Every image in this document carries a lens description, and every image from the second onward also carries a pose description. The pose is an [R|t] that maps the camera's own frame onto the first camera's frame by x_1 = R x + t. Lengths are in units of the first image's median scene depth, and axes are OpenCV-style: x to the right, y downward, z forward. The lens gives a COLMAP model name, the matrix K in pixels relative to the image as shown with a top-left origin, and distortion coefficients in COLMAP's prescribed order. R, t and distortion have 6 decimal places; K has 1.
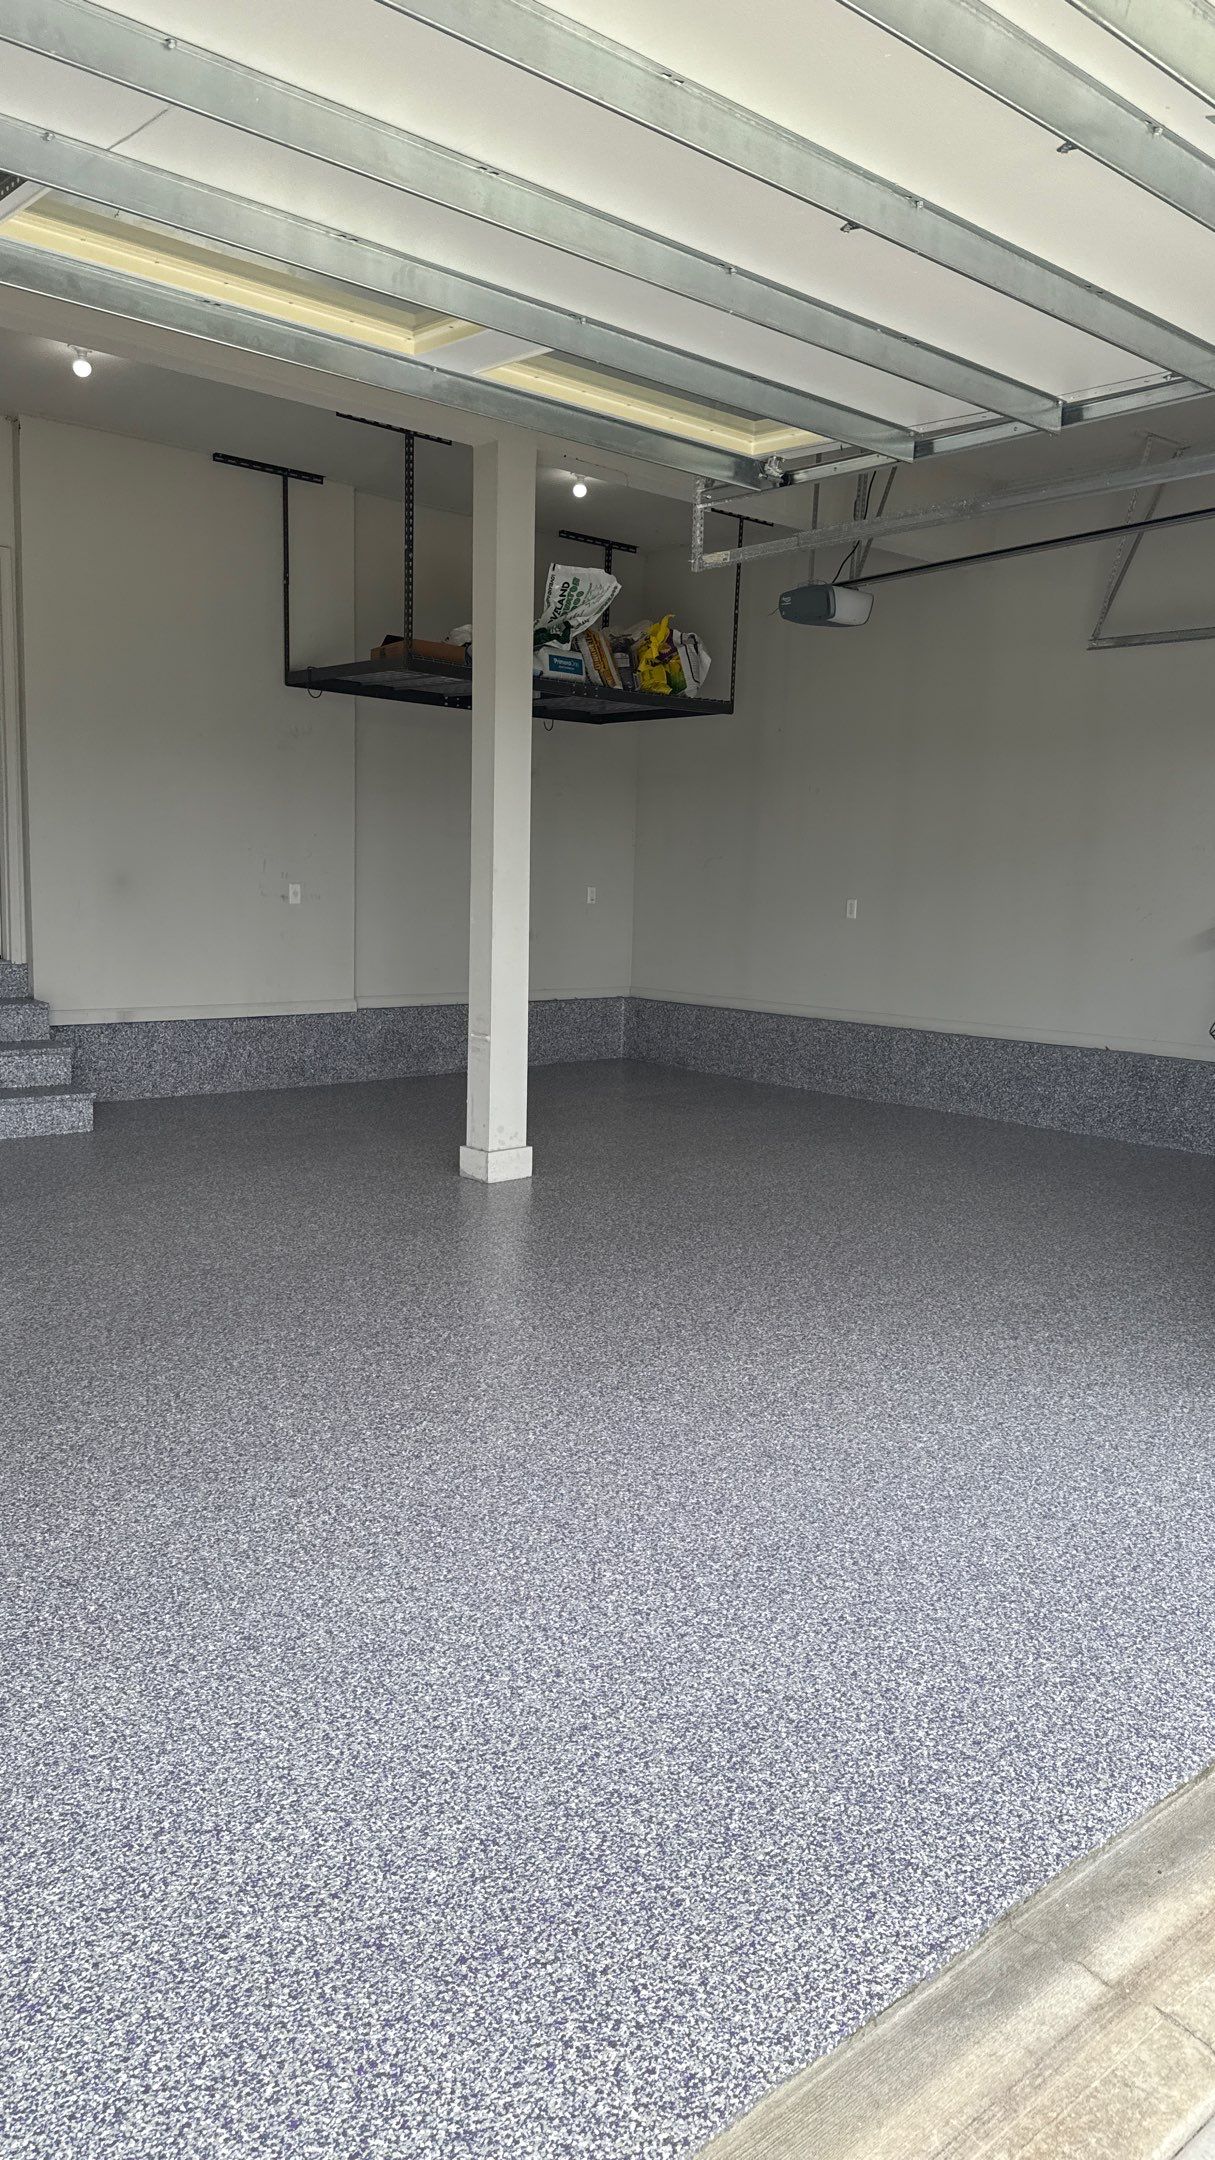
lens RADIAL K [[1501.3, 0, 602.6], [0, 1501.3, 1083.8], [0, 0, 1]] dist [0.169041, -0.359520]
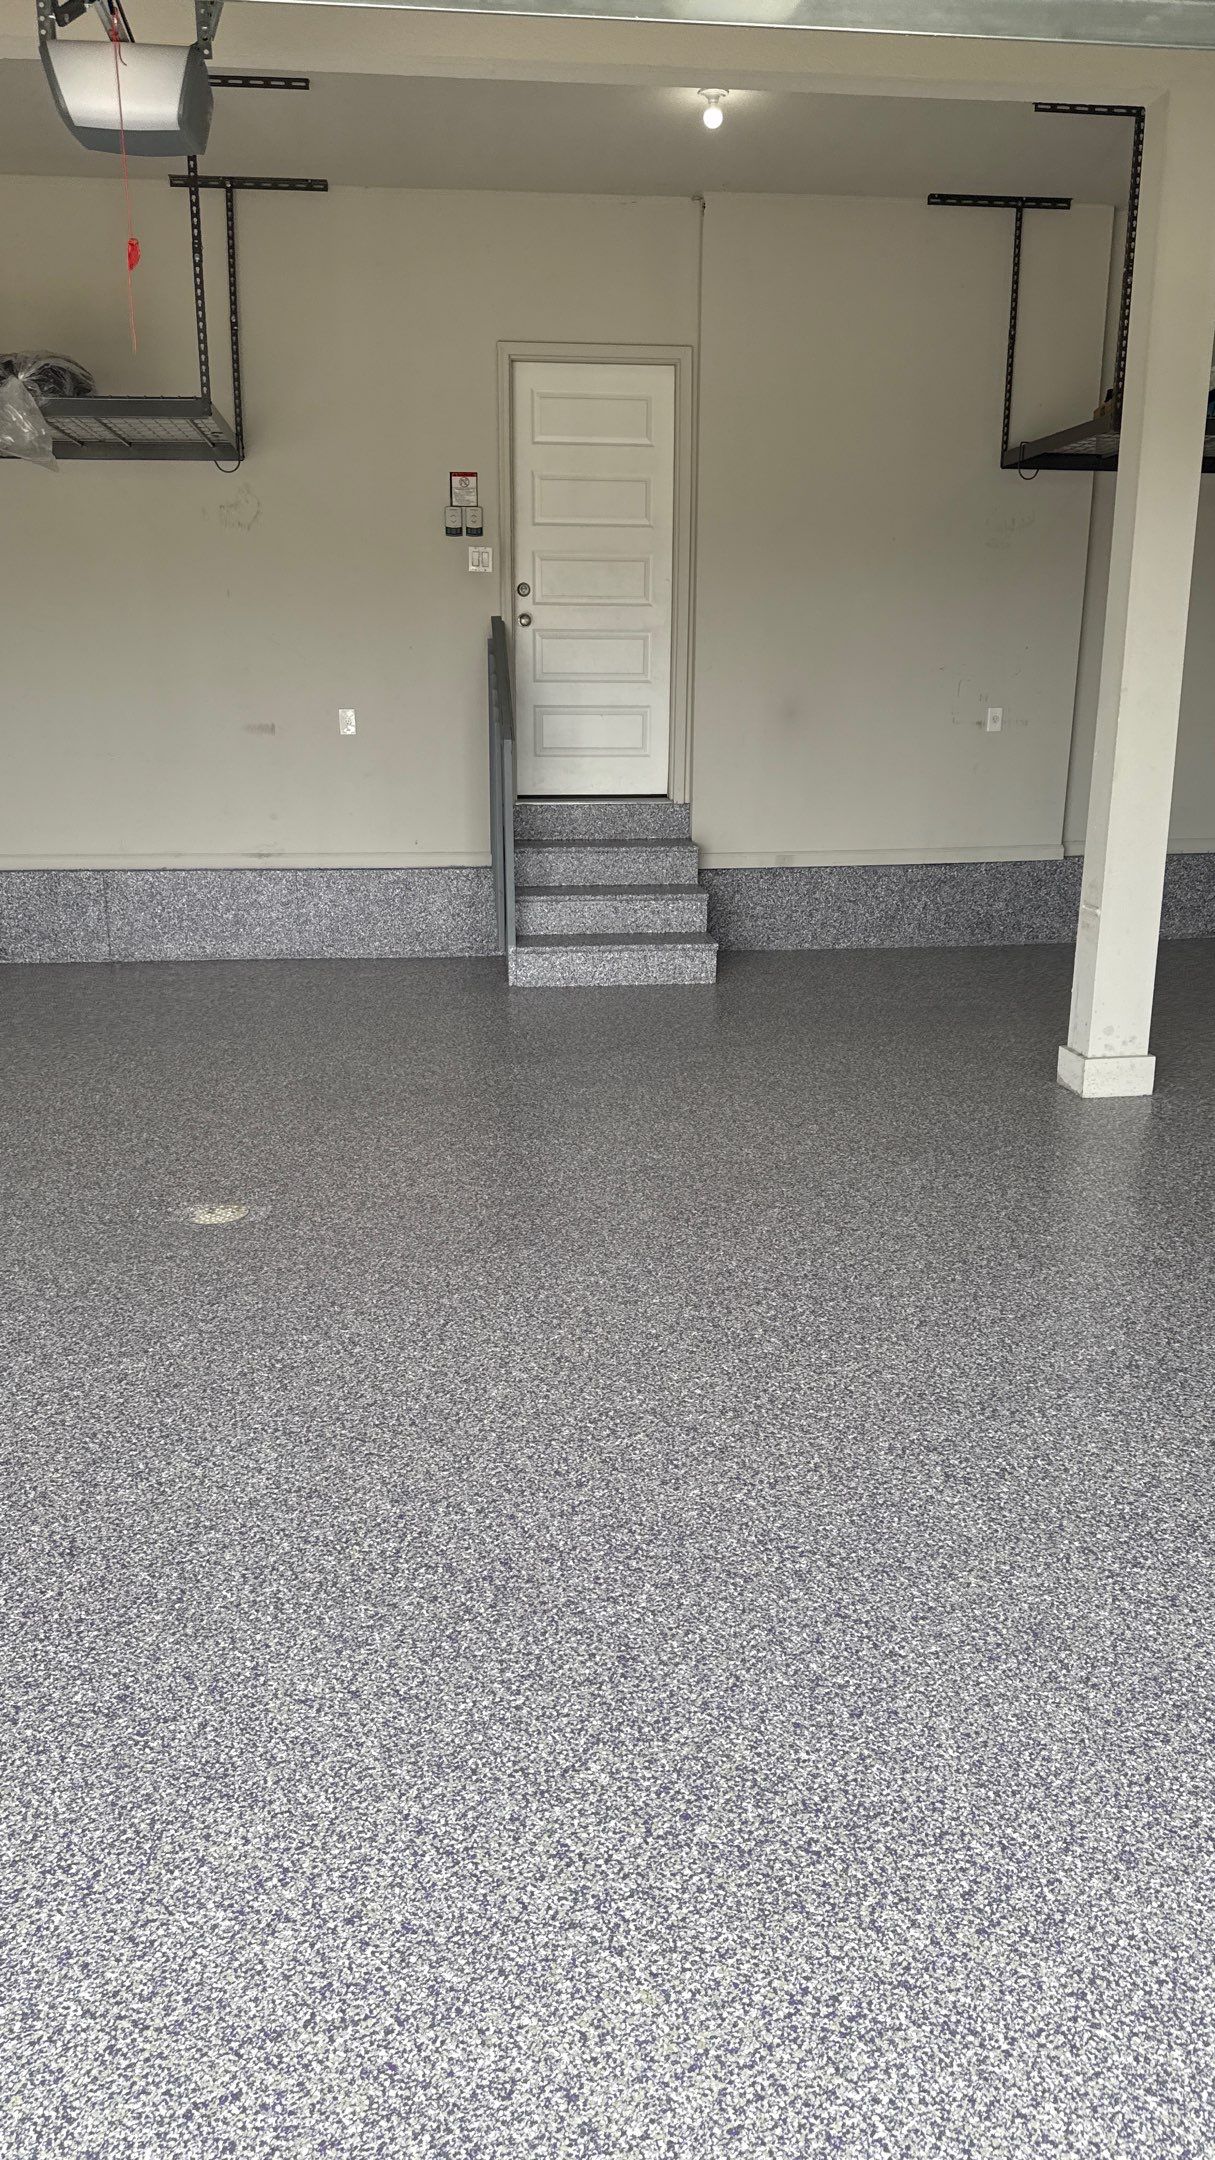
lens RADIAL K [[1505.0, 0, 591.9], [0, 1505.0, 1078.4], [0, 0, 1]] dist [0.077095, -0.041750]
pose [[0.822309, 0.120310, -0.556178, 0.133683], [-0.056806, 0.989868, 0.130136, -0.028391], [0.566199, -0.075418, 0.820811, 0.178024]]
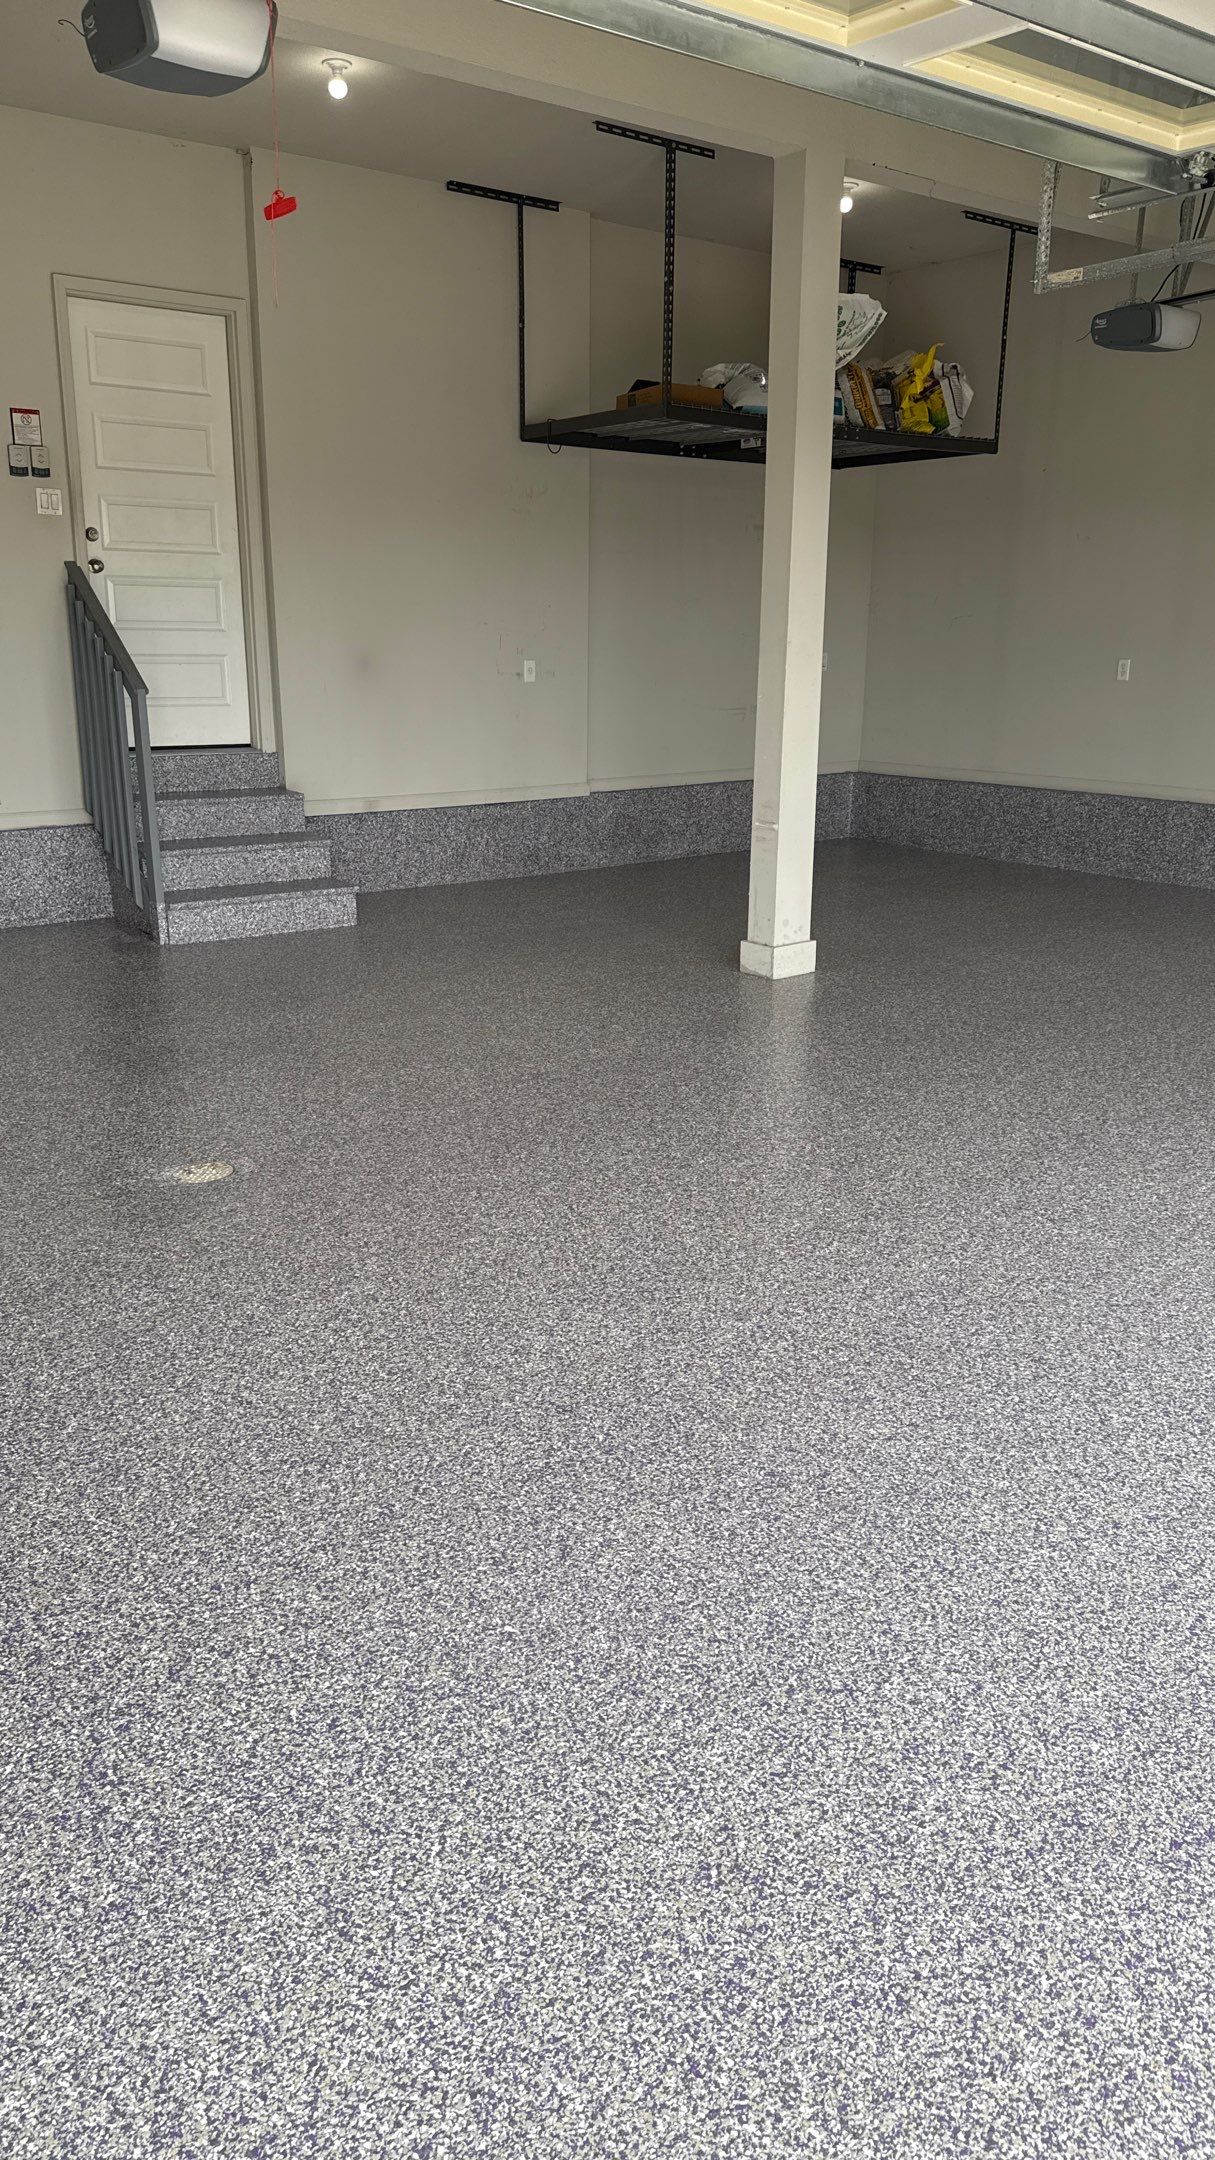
lens RADIAL K [[1501.3, 0, 602.6], [0, 1501.3, 1083.8], [0, 0, 1]] dist [0.169041, -0.359520]
pose [[0.996517, 0.000580, -0.083393, -0.091482], [0.011920, 0.988718, 0.149315, -0.011901], [0.082539, -0.149789, 0.985267, 0.023024]]
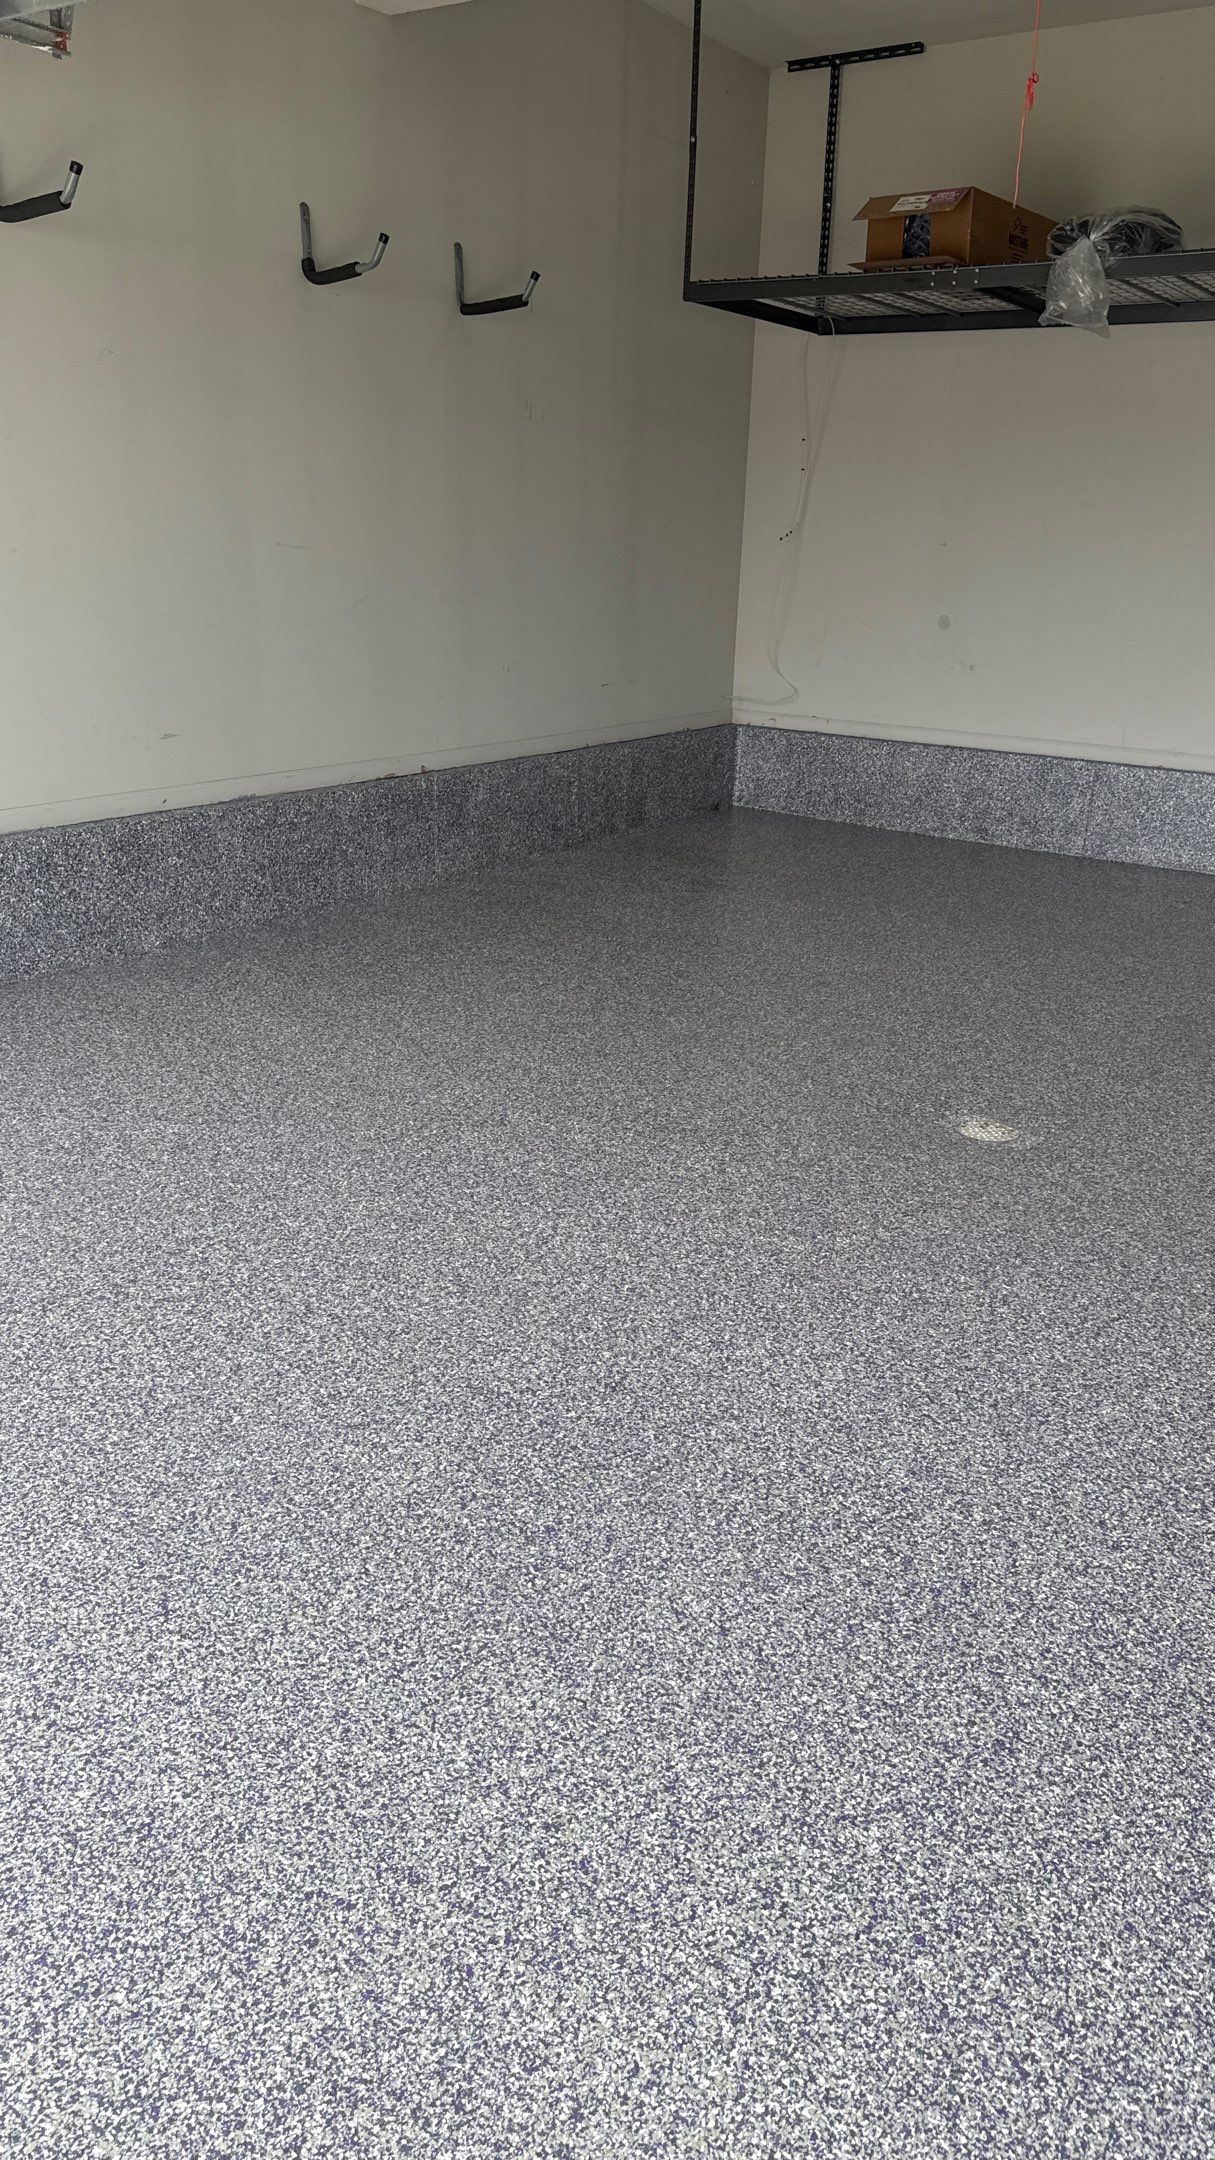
lens RADIAL K [[1519.1, 0, 626.0], [0, 1519.1, 1077.5], [0, 0, 1]] dist [0.031613, -0.008071]
pose [[0.254301, 0.306050, -0.917423, 0.170609], [-0.156730, 0.949110, 0.273176, -0.042864], [0.954341, 0.074319, 0.289327, 0.274010]]
